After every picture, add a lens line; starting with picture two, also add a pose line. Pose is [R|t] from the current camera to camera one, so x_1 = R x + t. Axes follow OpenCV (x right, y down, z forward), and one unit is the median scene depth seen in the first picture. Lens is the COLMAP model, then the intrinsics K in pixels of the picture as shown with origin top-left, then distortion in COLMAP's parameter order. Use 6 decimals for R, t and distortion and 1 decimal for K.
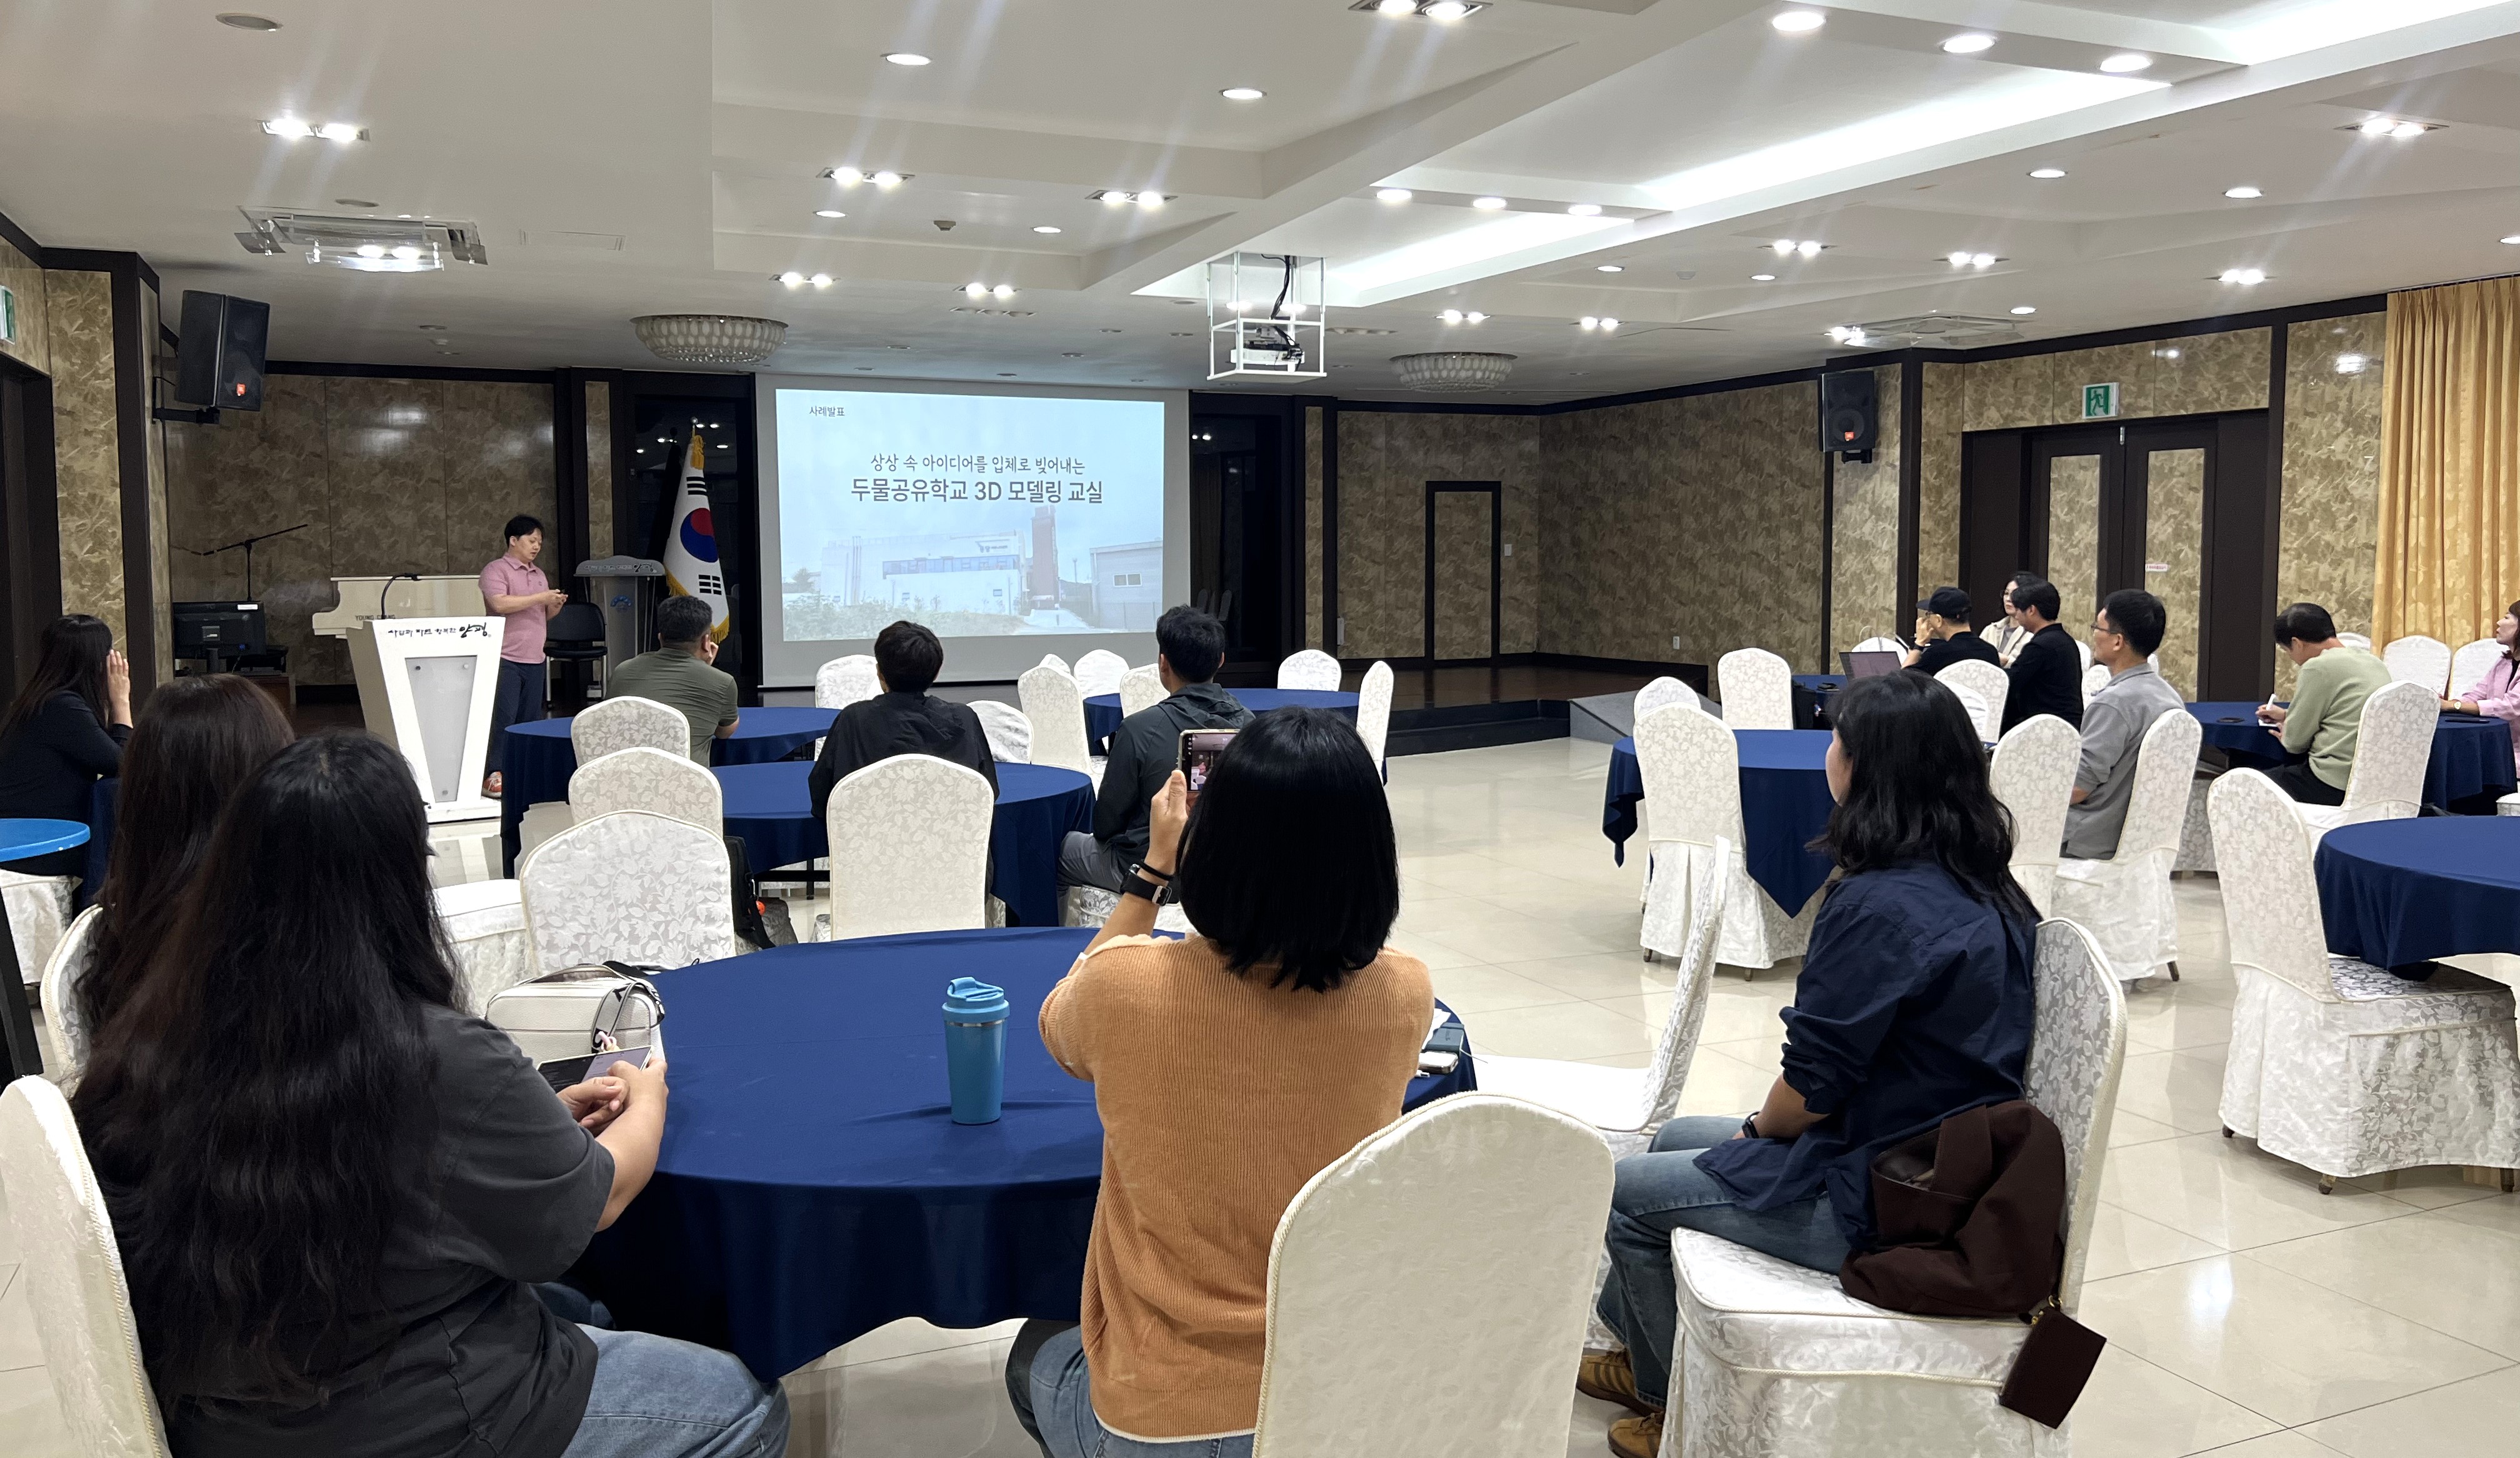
lens RADIAL K [[1926.7, 0, 1278.6], [0, 1926.7, 719.0], [0, 0, 1]] dist [0.065510, -0.067328]
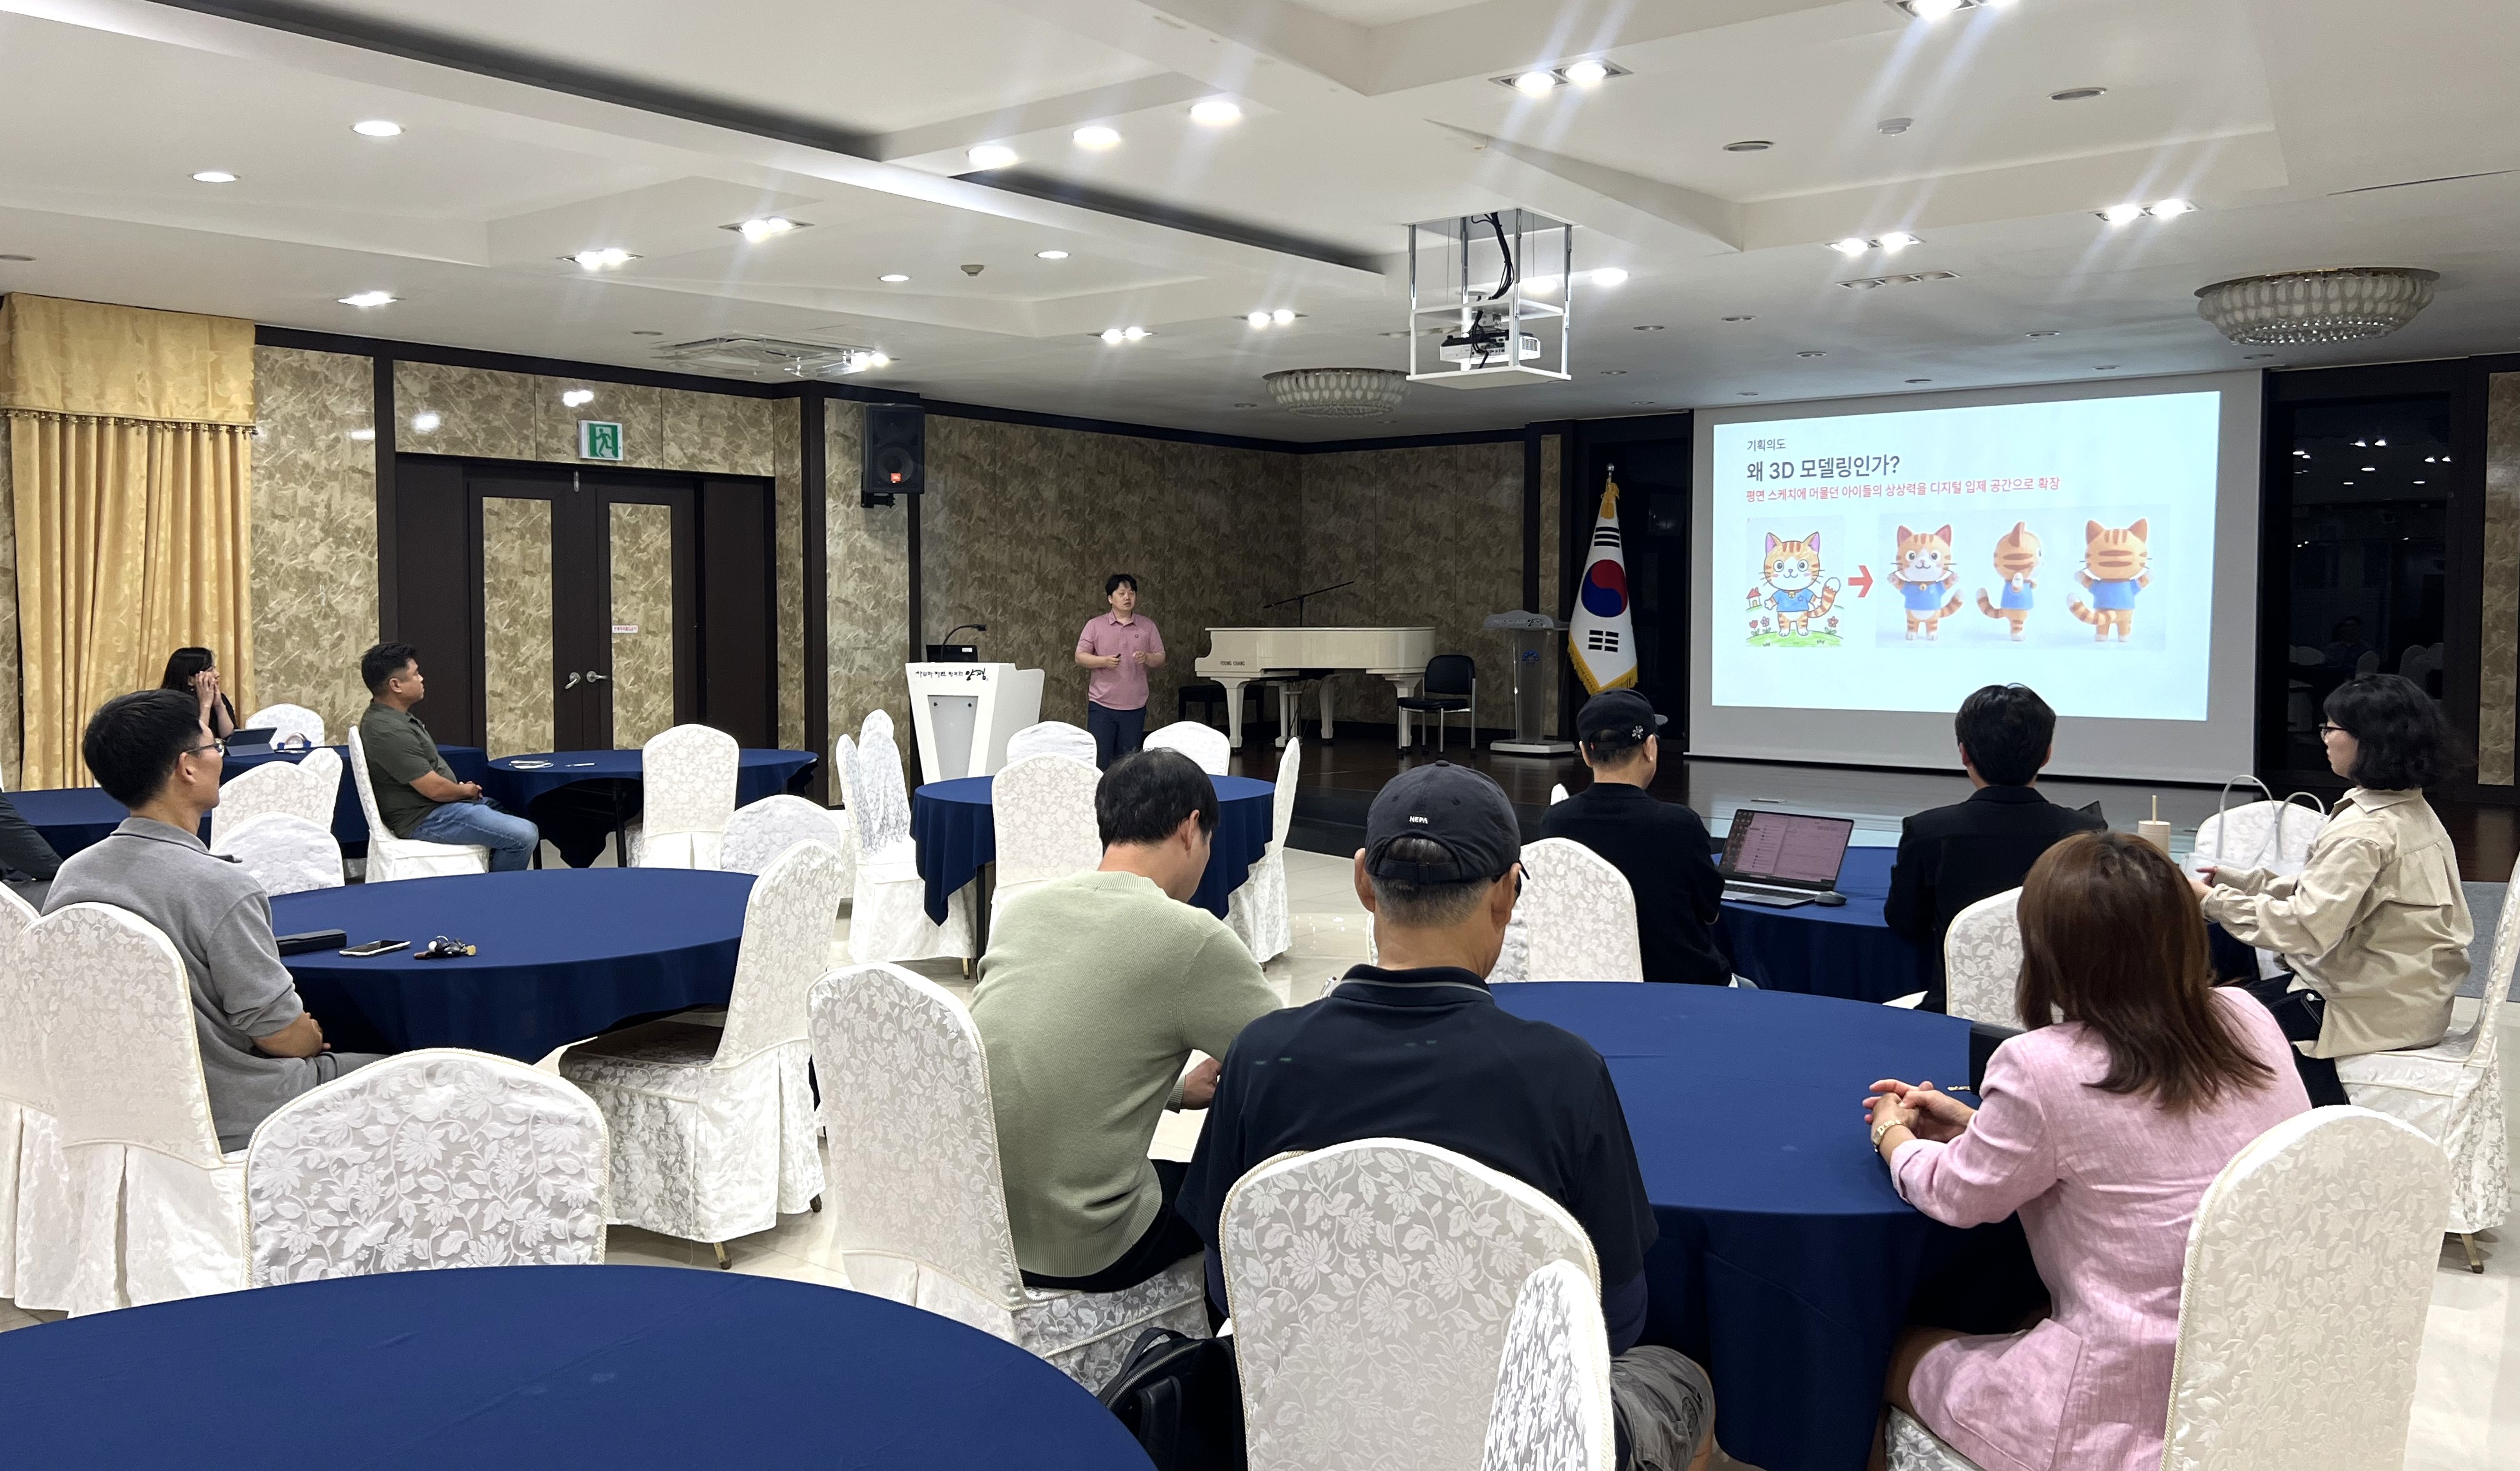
lens RADIAL K [[1923.1, 0, 1262.9], [0, 1923.1, 676.9], [0, 0, 1]] dist [0.037995, -0.023112]
pose [[0.467146, 0.037242, -0.883396, 0.462167], [-0.078168, 0.996940, 0.000693, -0.040695], [0.880718, 0.068730, 0.468628, 0.432530]]
